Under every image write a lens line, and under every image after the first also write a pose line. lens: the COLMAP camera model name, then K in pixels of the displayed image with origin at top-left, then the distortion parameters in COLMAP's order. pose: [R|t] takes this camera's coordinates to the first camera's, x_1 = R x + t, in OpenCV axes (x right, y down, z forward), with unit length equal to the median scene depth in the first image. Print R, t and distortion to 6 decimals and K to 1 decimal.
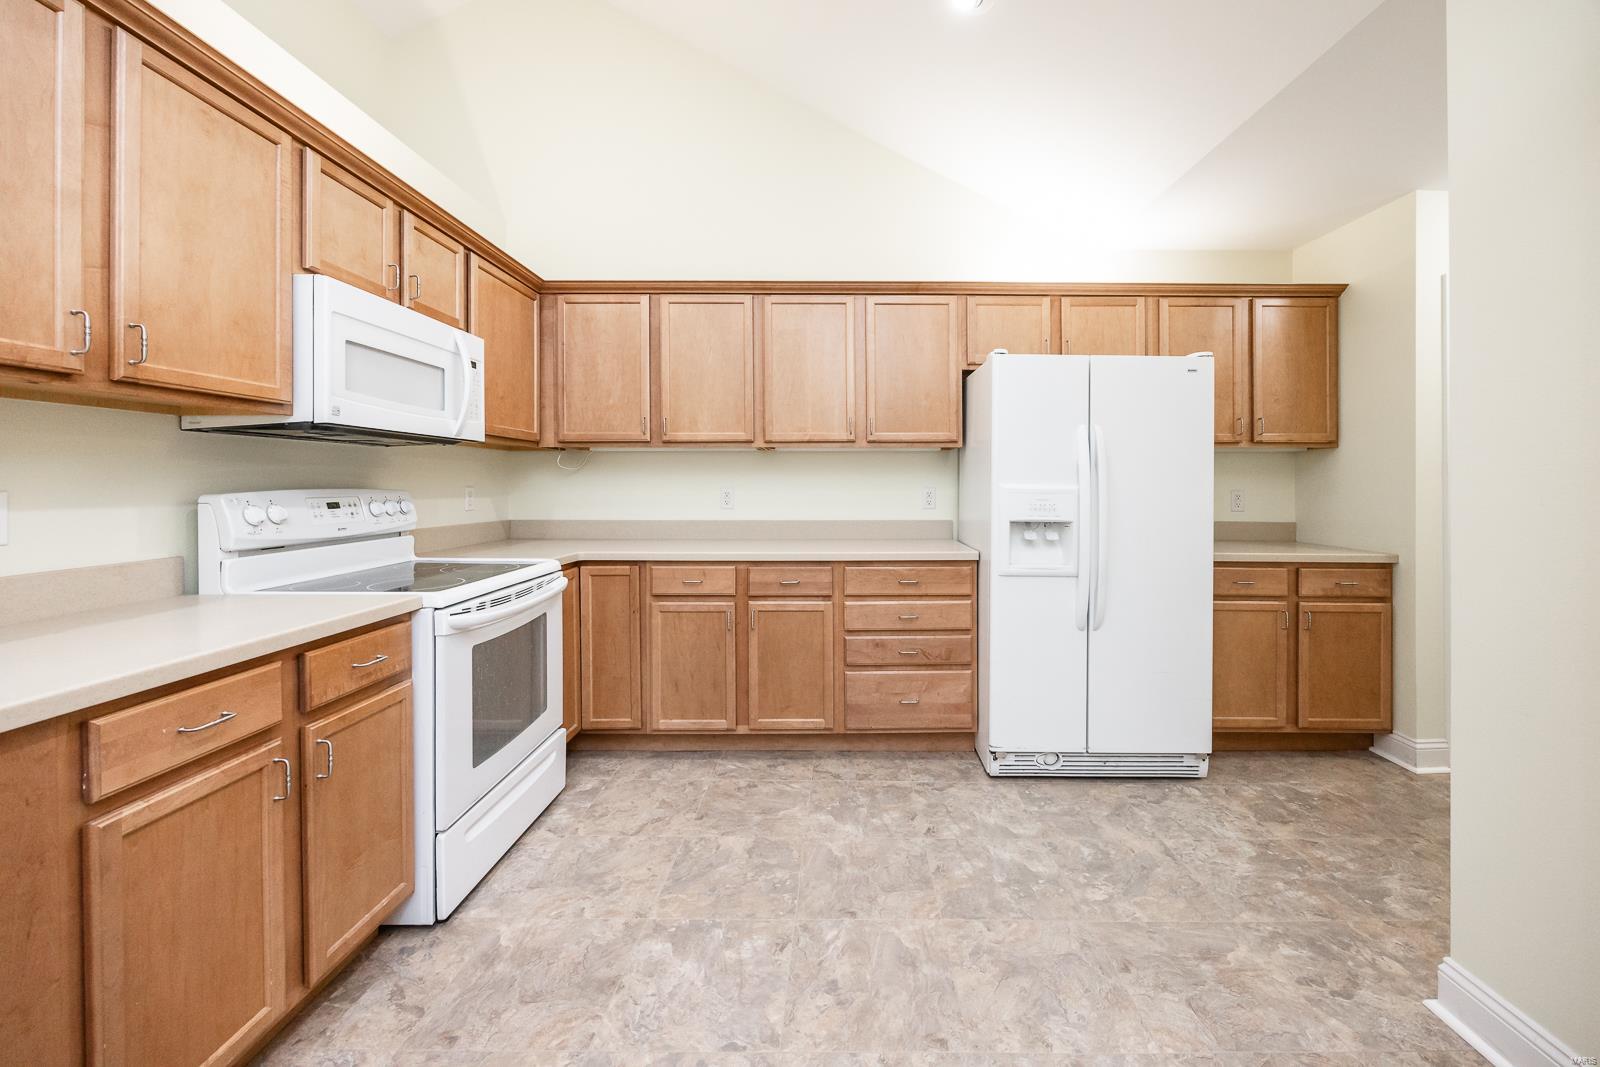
lens RADIAL K [[625.3, 0, 838.9], [0, 625.3, 480.0], [0, 0, 1]] dist [-0.004462, -0.000223]
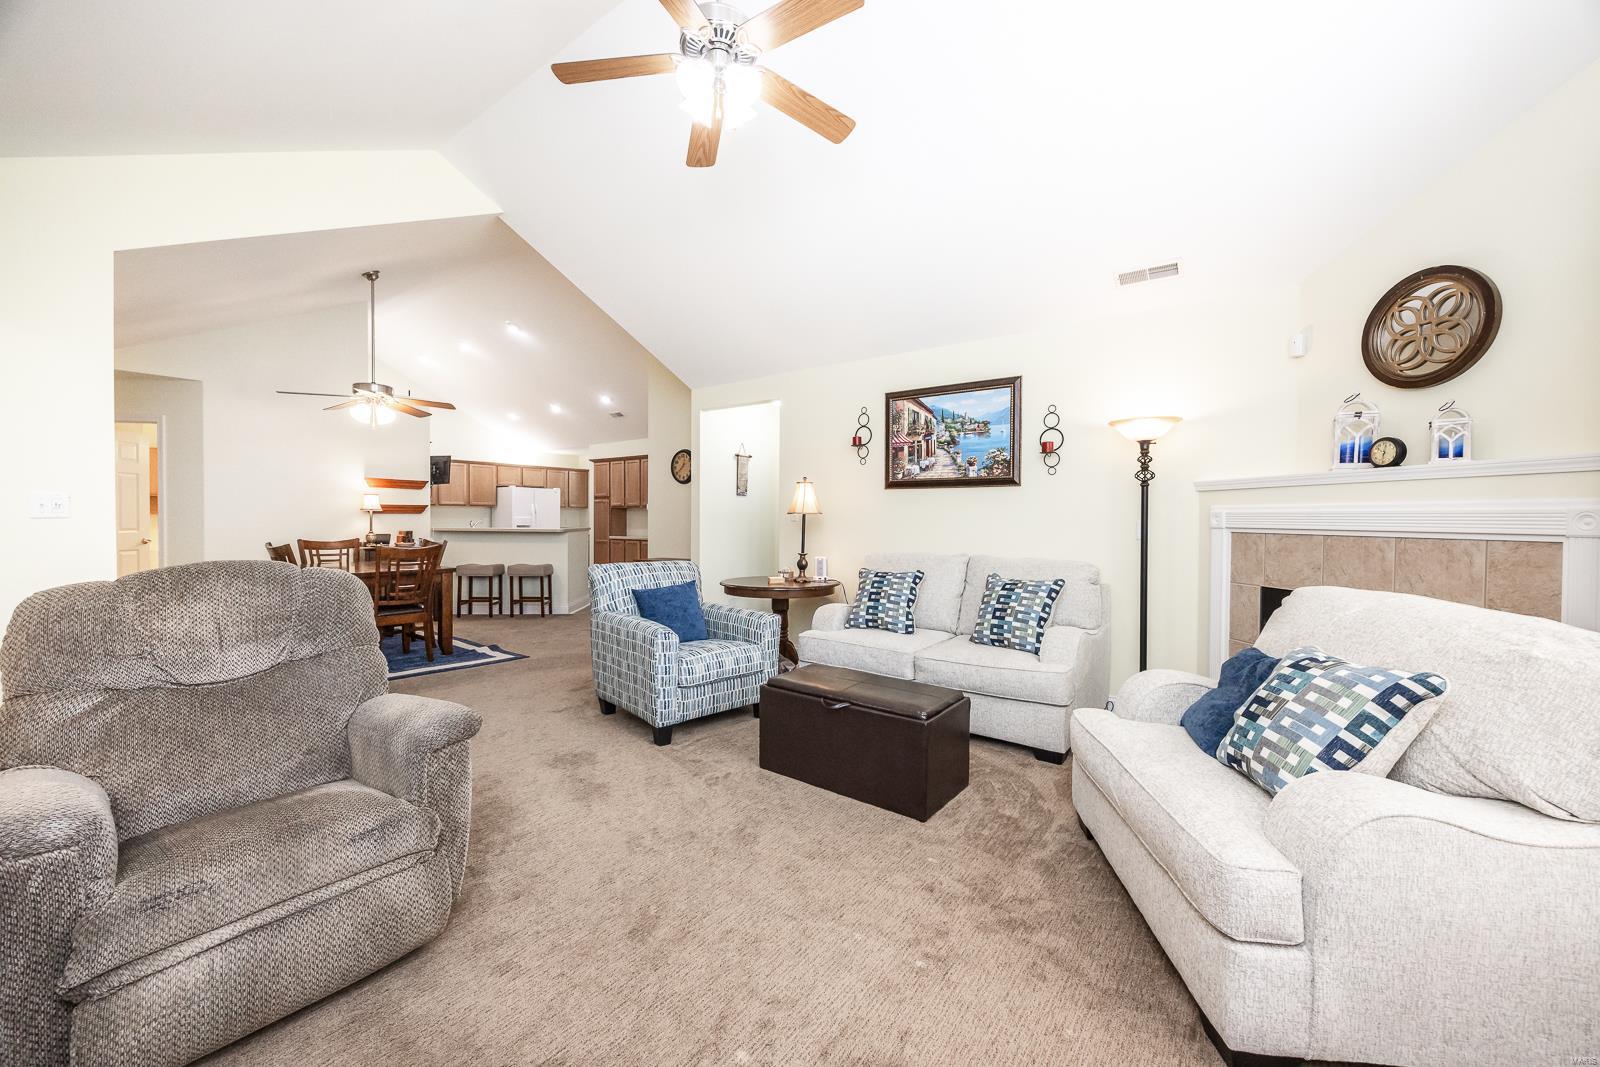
lens RADIAL K [[625.3, 0, 809.2], [0, 625.3, 529.5], [0, 0, 1]] dist [-0.004462, -0.000223]
pose [[0.604712, -0.011440, 0.796362, -1.669337], [-0.008328, 0.999751, 0.020685, -0.009878], [-0.796401, -0.019141, 0.604466, -2.768154]]
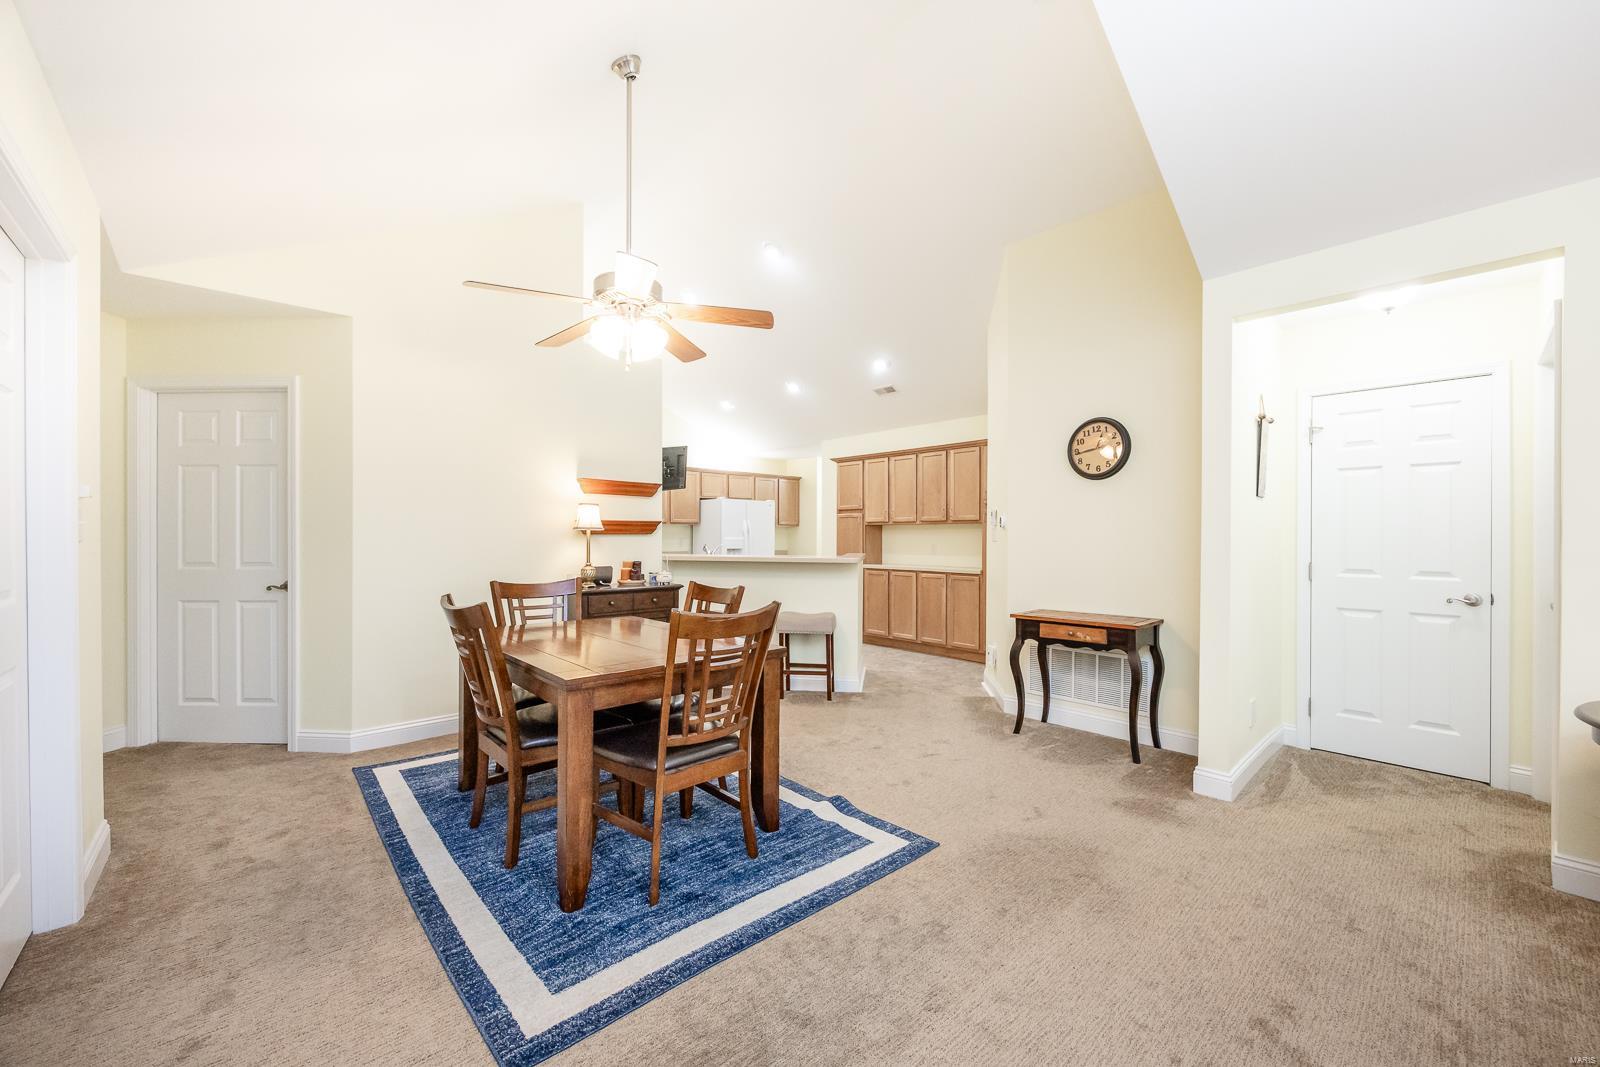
lens RADIAL K [[625.3, 0, 807.0], [0, 625.3, 542.7], [0, 0, 1]] dist [-0.004462, -0.000223]
pose [[0.740962, -0.005617, 0.671524, -1.410729], [-0.005240, 0.999886, 0.014145, -0.012476], [-0.671527, -0.014000, 0.740848, -1.503064]]
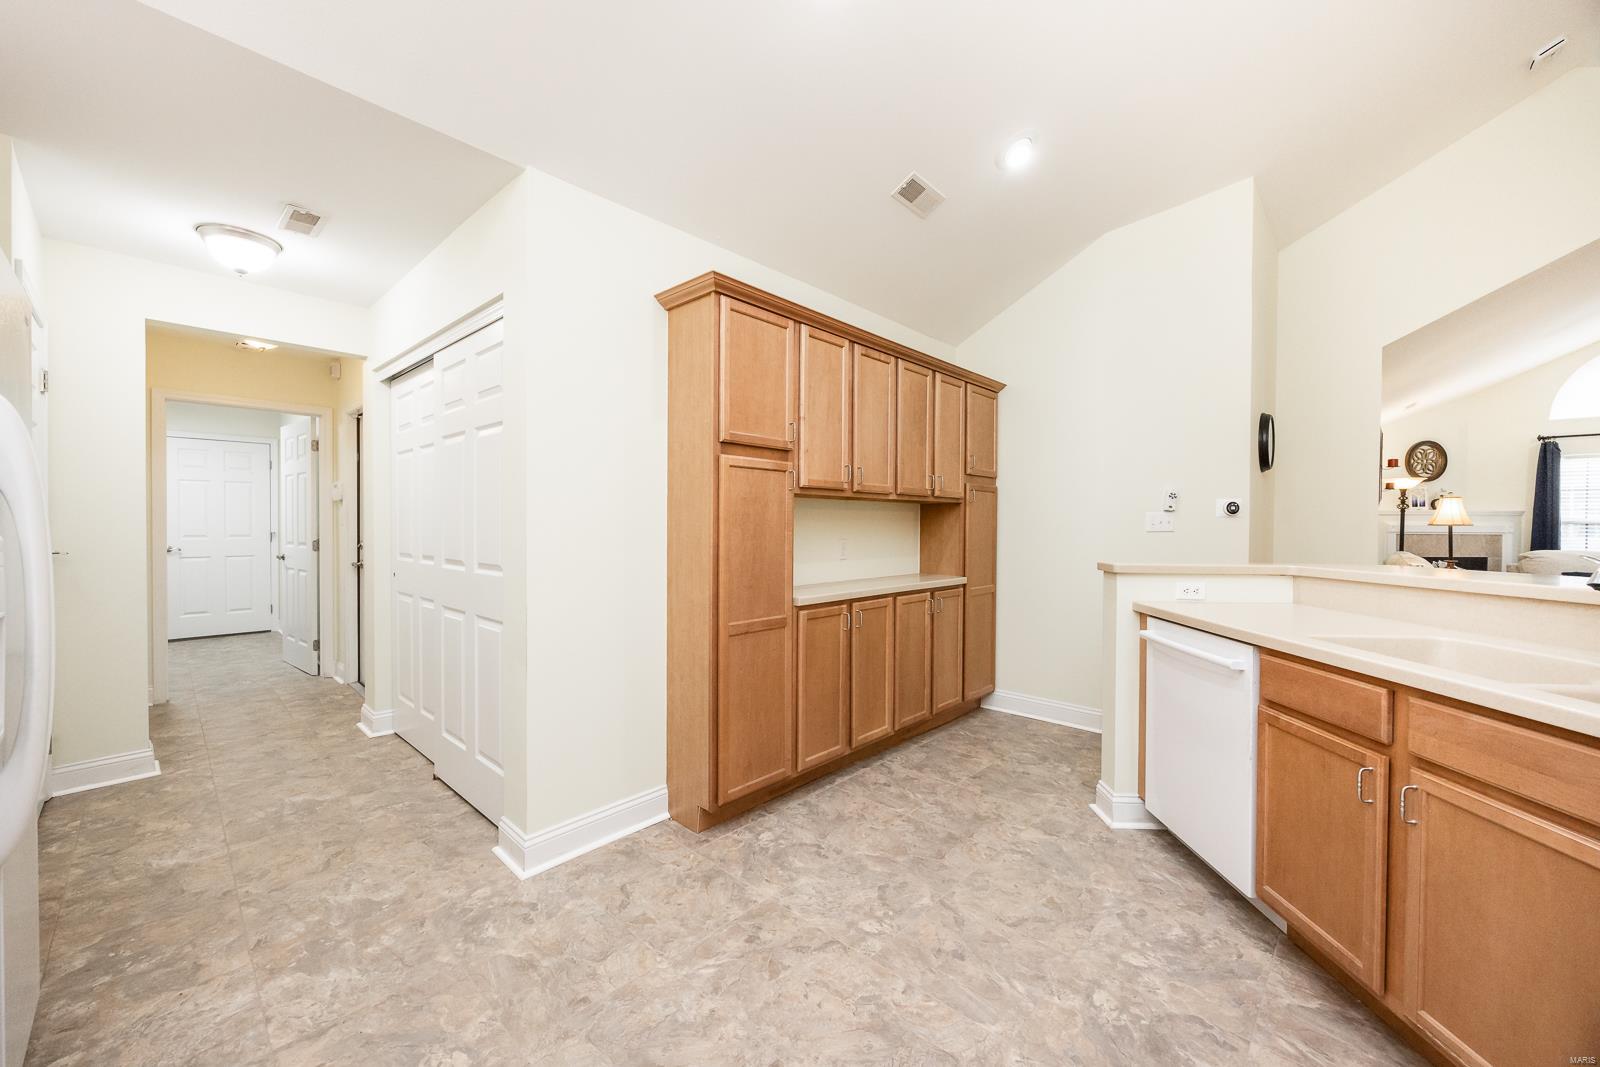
lens RADIAL K [[625.3, 0, 795.6], [0, 625.3, 527.5], [0, 0, 1]] dist [-0.004462, -0.000223]
pose [[-0.726126, -0.013161, 0.687436, -0.261946], [-0.010911, 0.999911, 0.007619, -0.004558], [-0.687475, -0.001968, -0.726205, 0.804031]]
